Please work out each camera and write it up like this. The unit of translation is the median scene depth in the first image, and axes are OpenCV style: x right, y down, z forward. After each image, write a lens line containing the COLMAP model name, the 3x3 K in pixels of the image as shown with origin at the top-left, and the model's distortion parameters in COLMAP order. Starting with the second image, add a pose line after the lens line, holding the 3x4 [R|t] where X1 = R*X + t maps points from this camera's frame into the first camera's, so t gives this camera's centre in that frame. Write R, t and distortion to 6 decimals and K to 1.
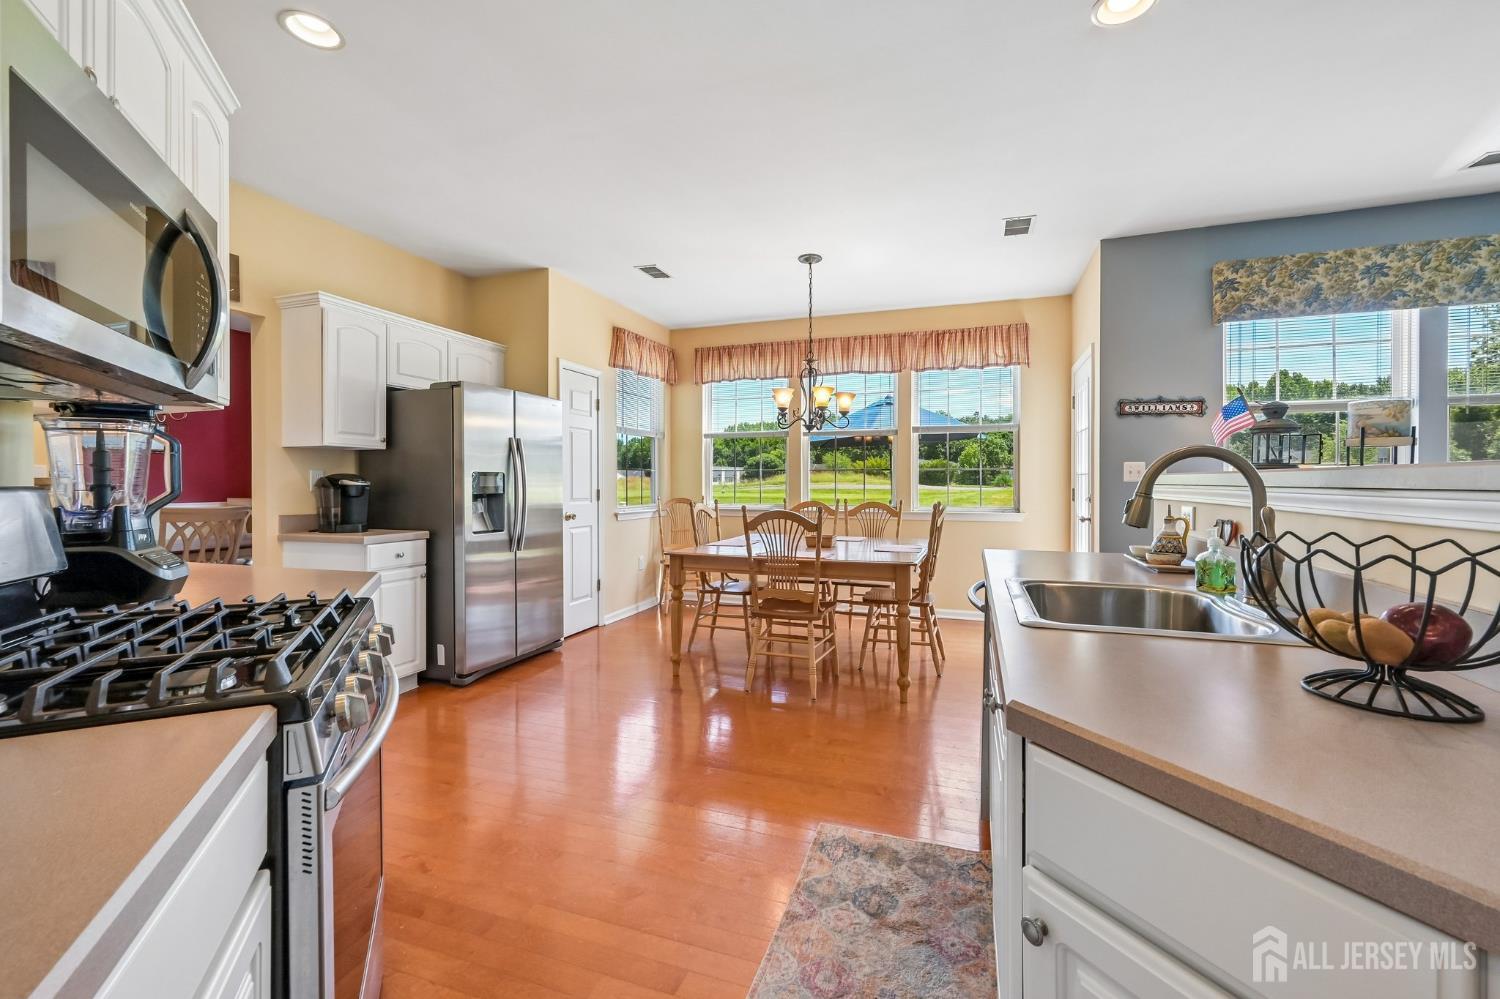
lens RADIAL K [[564.3, 0, 763.9], [0, 564.3, 486.8], [0, 0, 1]] dist [0.002128, 0.001404]
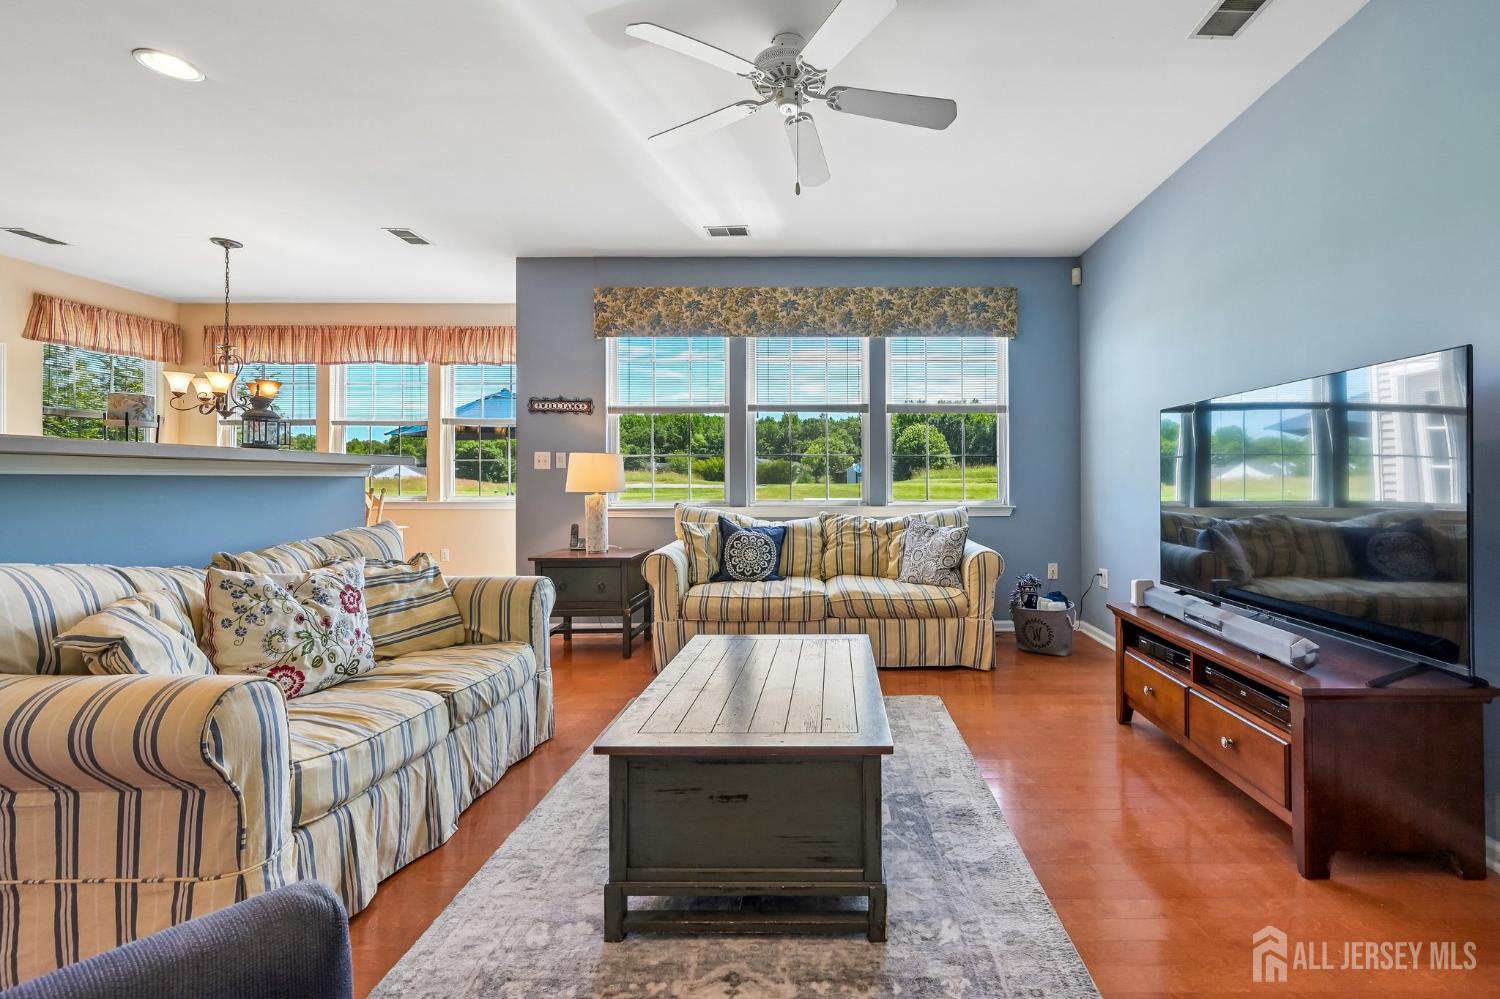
lens RADIAL K [[609.1, 0, 744.1], [0, 609.1, 503.2], [0, 0, 1]] dist [-0.000275, 0.001630]
pose [[0.957489, -0.009106, 0.288327, 0.736150], [0.001431, 0.999639, 0.026818, 0.030546], [-0.288467, -0.025266, 0.957156, -0.352918]]
